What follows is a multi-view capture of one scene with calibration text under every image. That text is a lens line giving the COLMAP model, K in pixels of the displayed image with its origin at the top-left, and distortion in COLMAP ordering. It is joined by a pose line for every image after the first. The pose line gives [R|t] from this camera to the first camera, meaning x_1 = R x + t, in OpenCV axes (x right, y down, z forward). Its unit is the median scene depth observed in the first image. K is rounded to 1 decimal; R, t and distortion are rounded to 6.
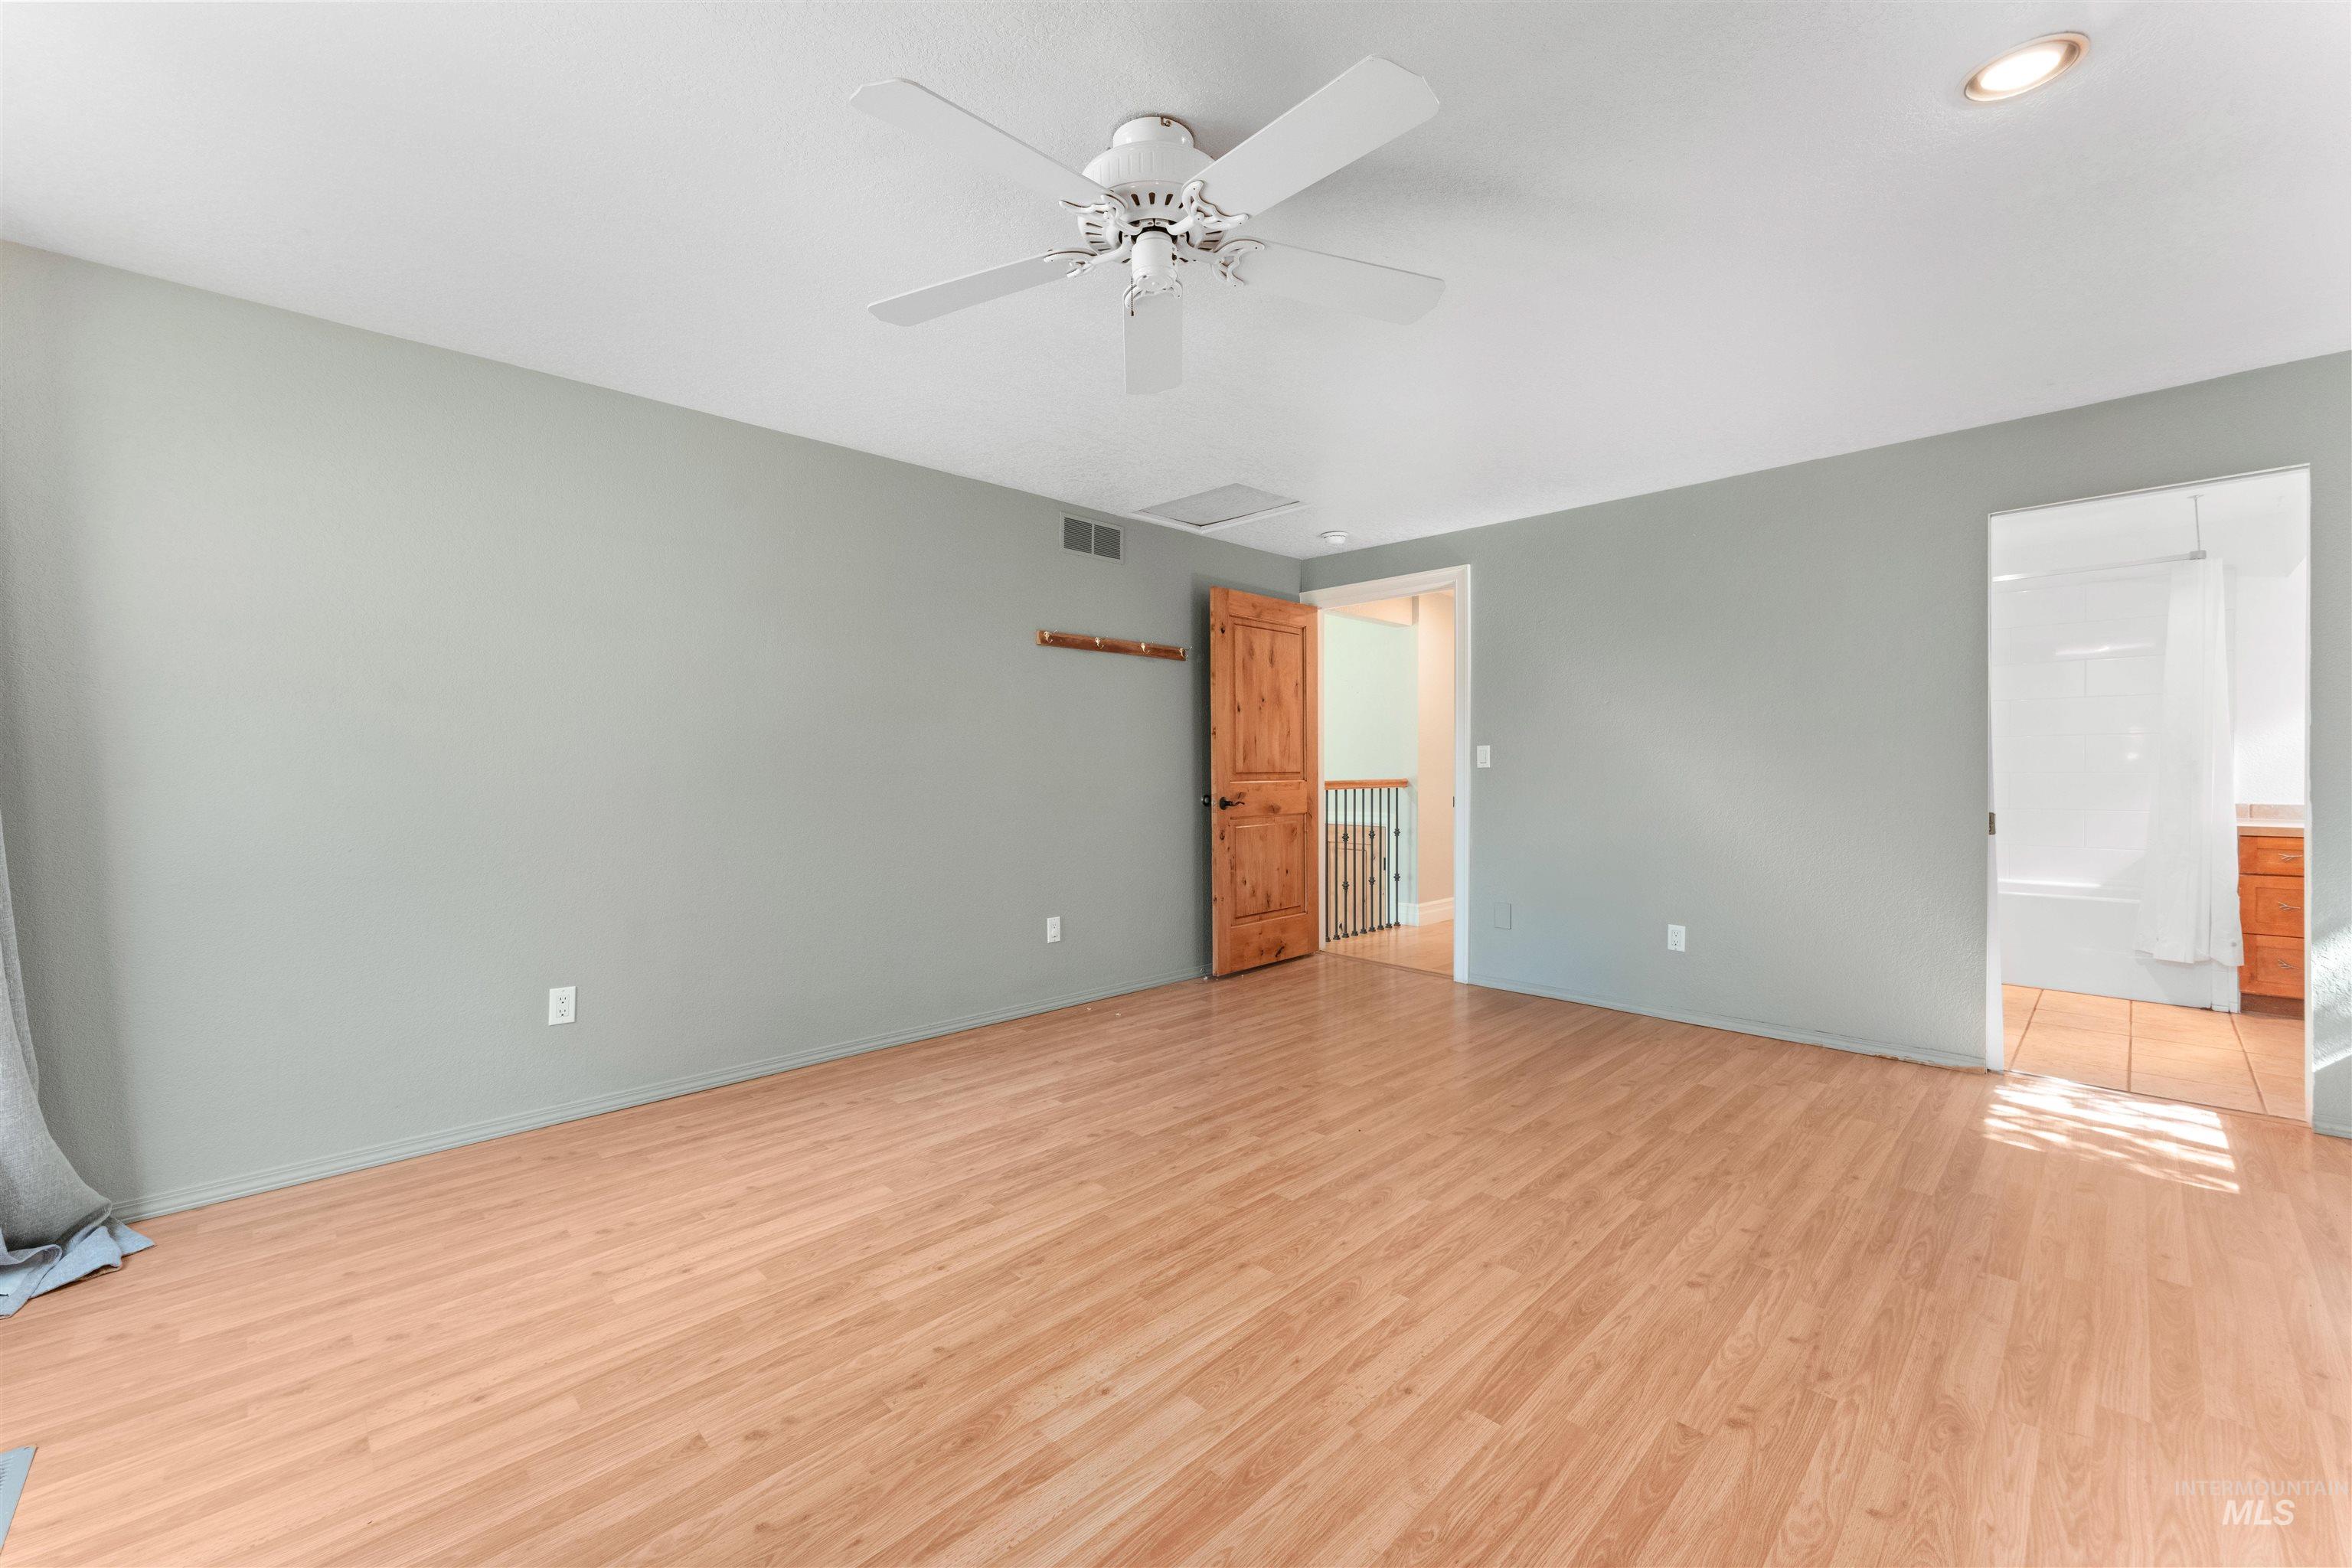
lens RADIAL K [[935.7, 0, 1178.2], [0, 935.7, 776.5], [0, 0, 1]] dist [0.000848, 0.000586]
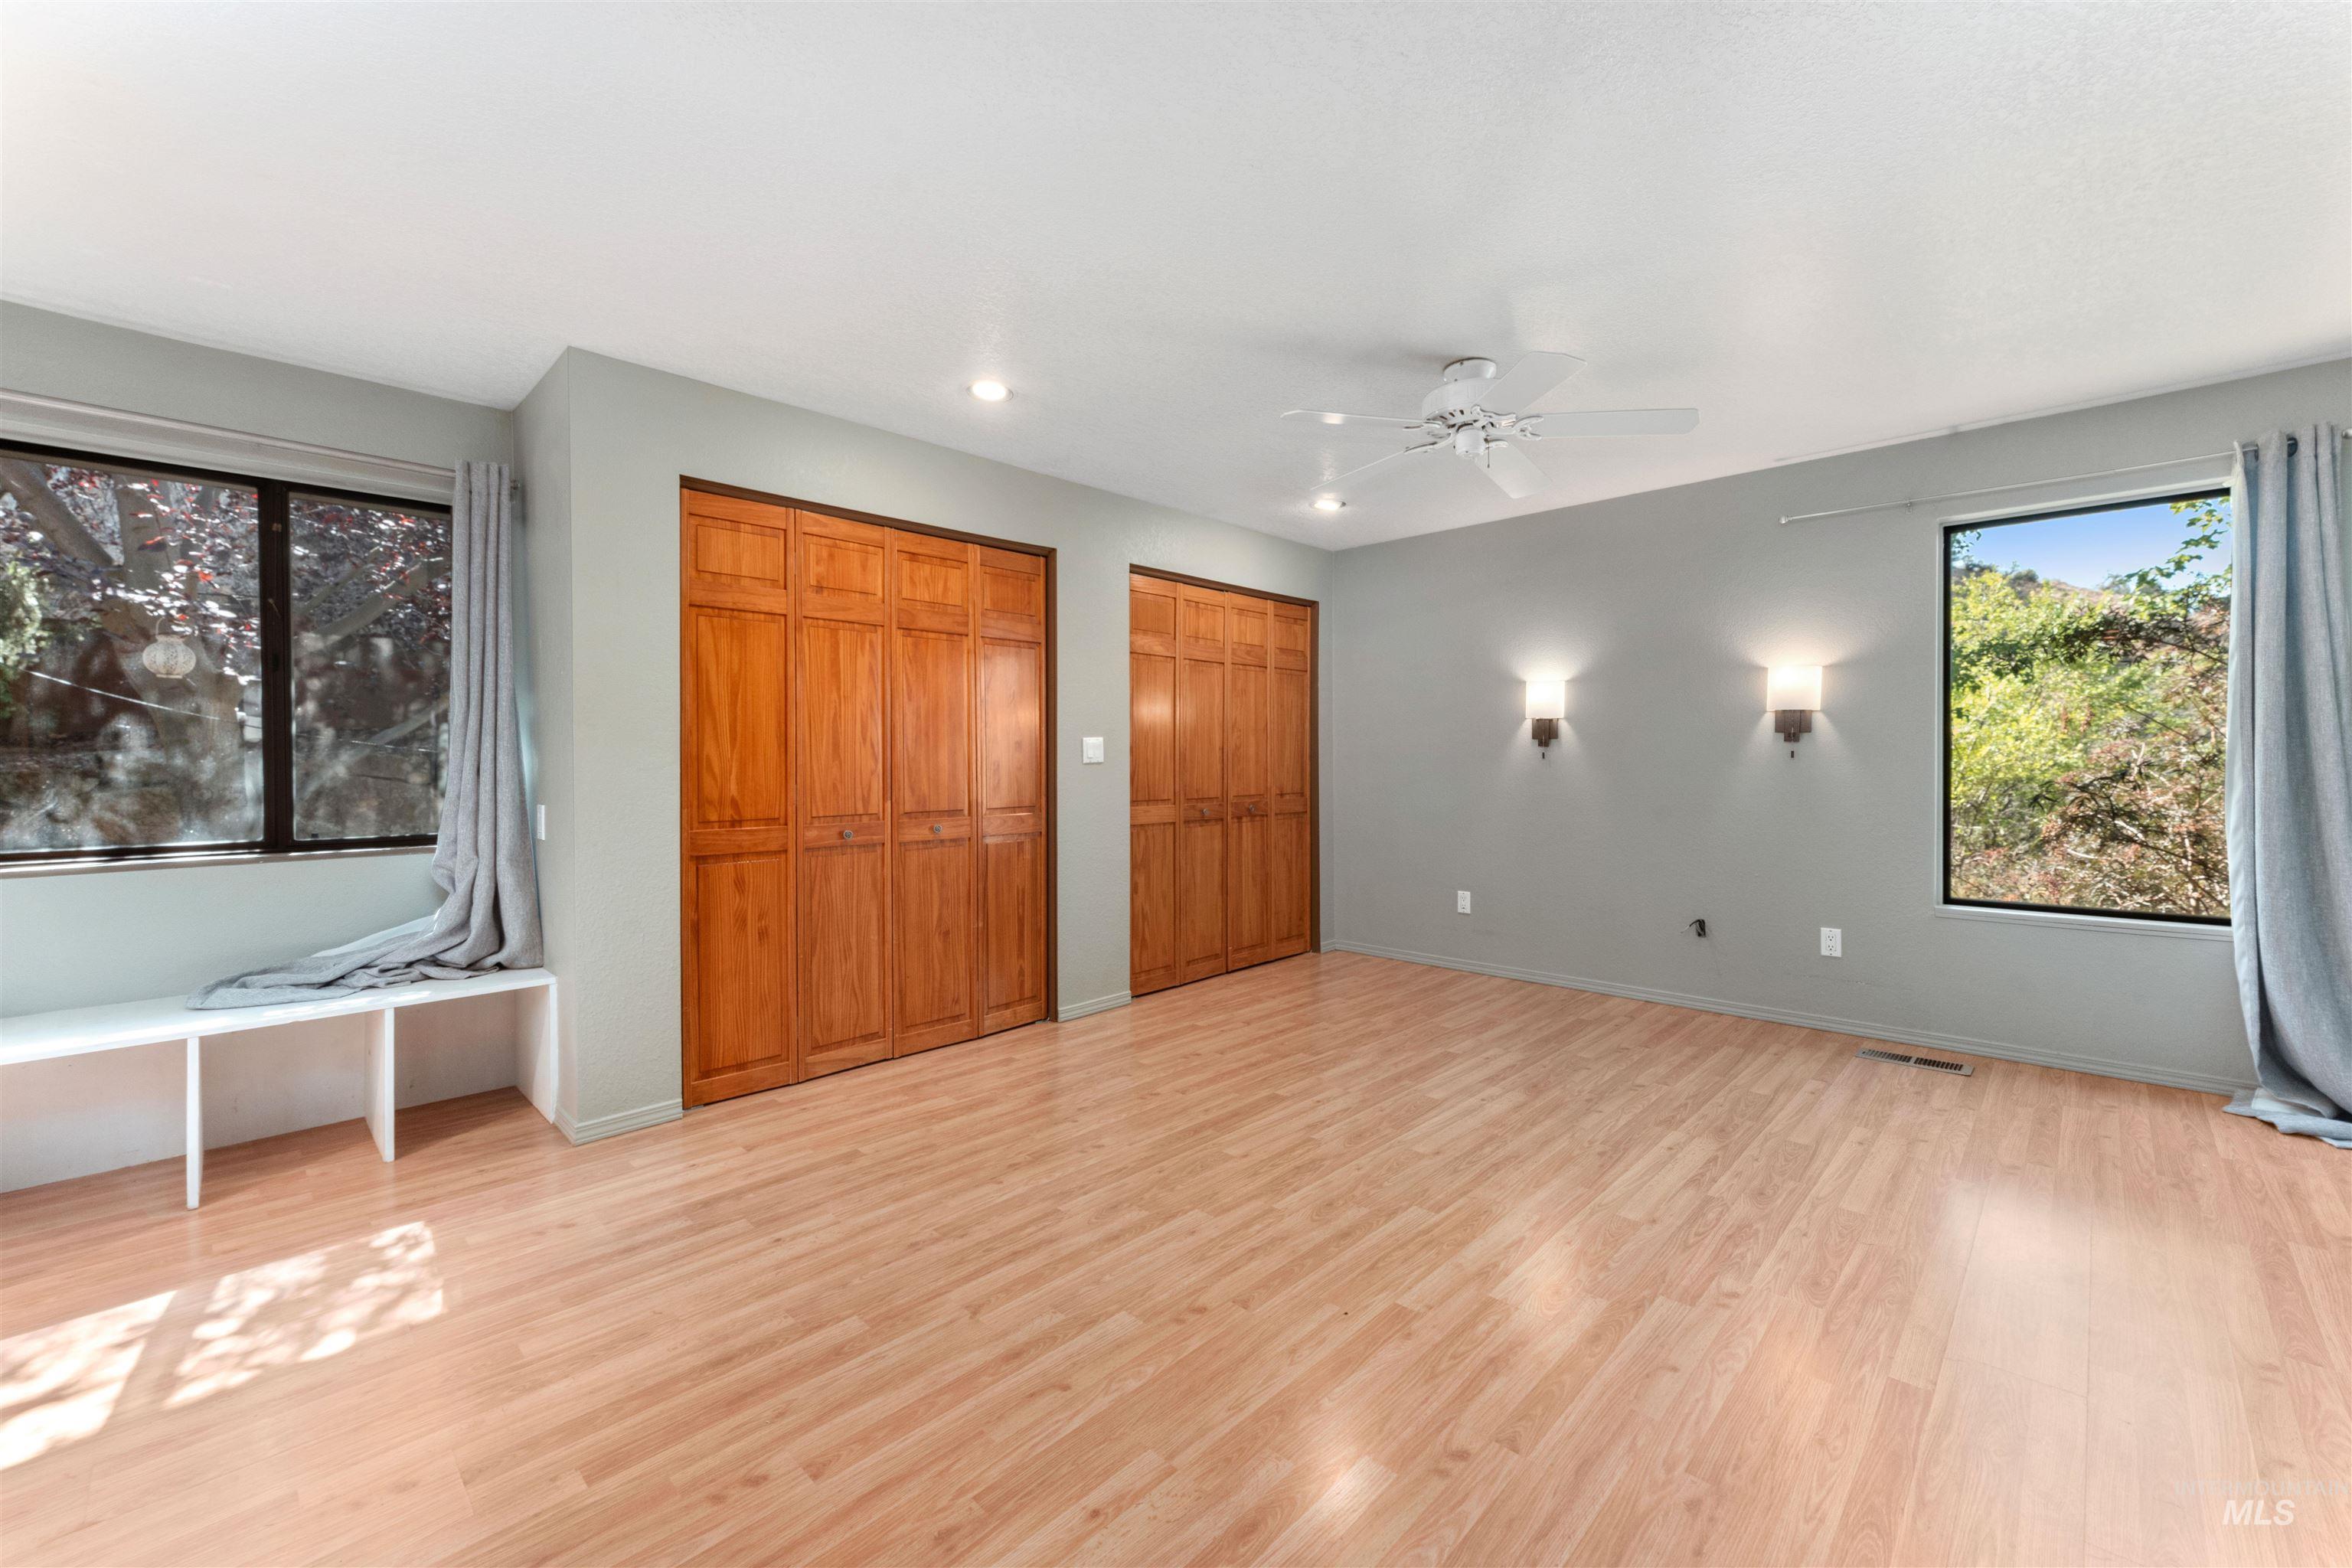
lens RADIAL K [[935.7, 0, 1178.2], [0, 935.7, 776.5], [0, 0, 1]] dist [0.000848, 0.000586]
pose [[-0.999805, 0.010891, -0.016444, 0.381070], [0.010370, 0.999450, 0.031487, -0.027138], [0.016778, 0.031310, -0.999369, 1.966968]]
